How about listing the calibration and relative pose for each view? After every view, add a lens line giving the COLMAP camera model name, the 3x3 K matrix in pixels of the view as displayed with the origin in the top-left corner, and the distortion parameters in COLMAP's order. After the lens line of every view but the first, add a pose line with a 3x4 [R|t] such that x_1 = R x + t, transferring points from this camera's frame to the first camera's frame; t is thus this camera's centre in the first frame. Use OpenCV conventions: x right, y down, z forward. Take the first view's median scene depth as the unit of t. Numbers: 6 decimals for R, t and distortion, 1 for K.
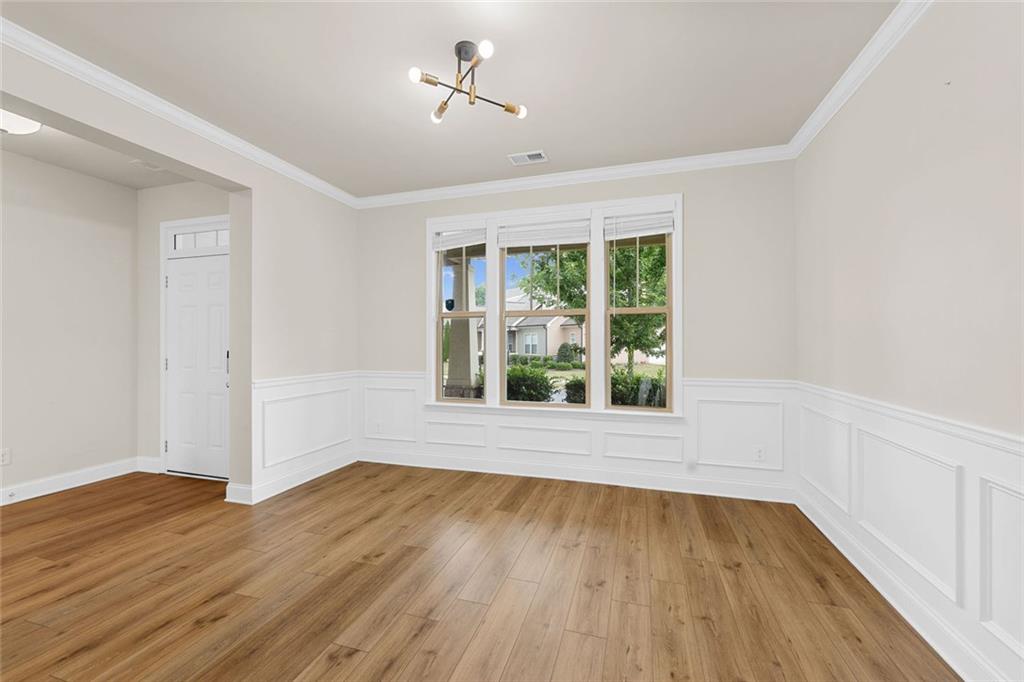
lens RADIAL K [[413.4, 0, 512.0], [0, 413.4, 341.0], [0, 0, 1]] dist [-0.002491, -0.000271]
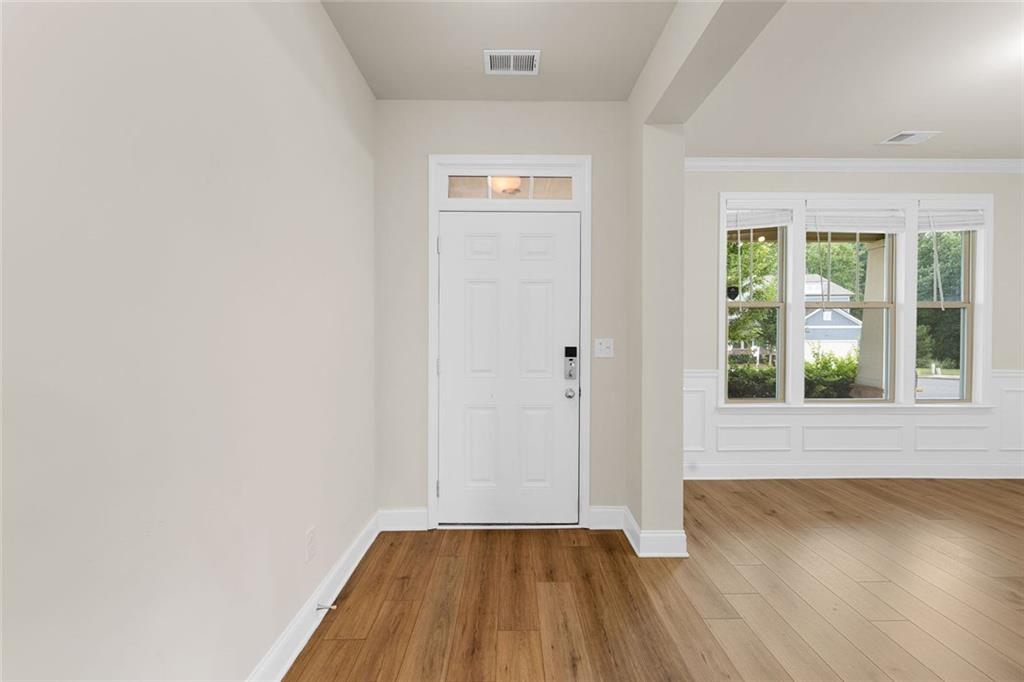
lens RADIAL K [[413.4, 0, 512.0], [0, 413.4, 341.0], [0, 0, 1]] dist [-0.002491, -0.000271]
pose [[0.953792, -0.002535, 0.300456, -1.095862], [-0.002172, 0.999880, 0.015331, 0.001786], [-0.300459, -0.015276, 0.953672, 0.378259]]
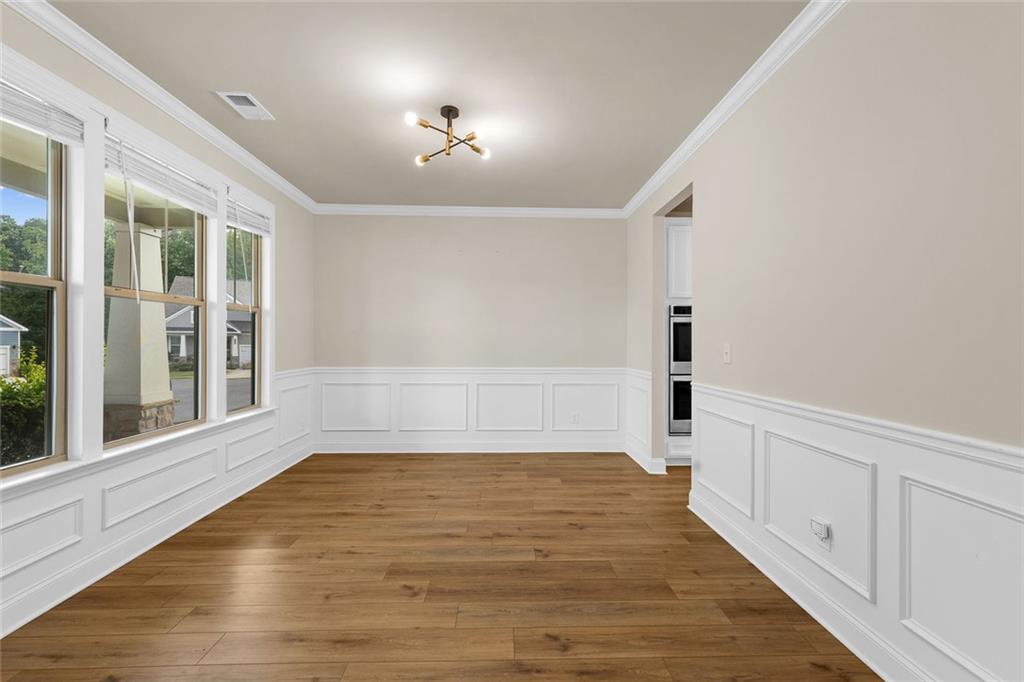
lens RADIAL K [[420.7, 0, 512.0], [0, 420.7, 341.0], [0, 0, 1]] dist [0.002653, 0.000280]
pose [[-0.319404, 0.000107, 0.947619, -0.884514], [-0.006017, 0.999980, -0.002141, 0.001752], [-0.947600, -0.006385, -0.319397, 0.777308]]
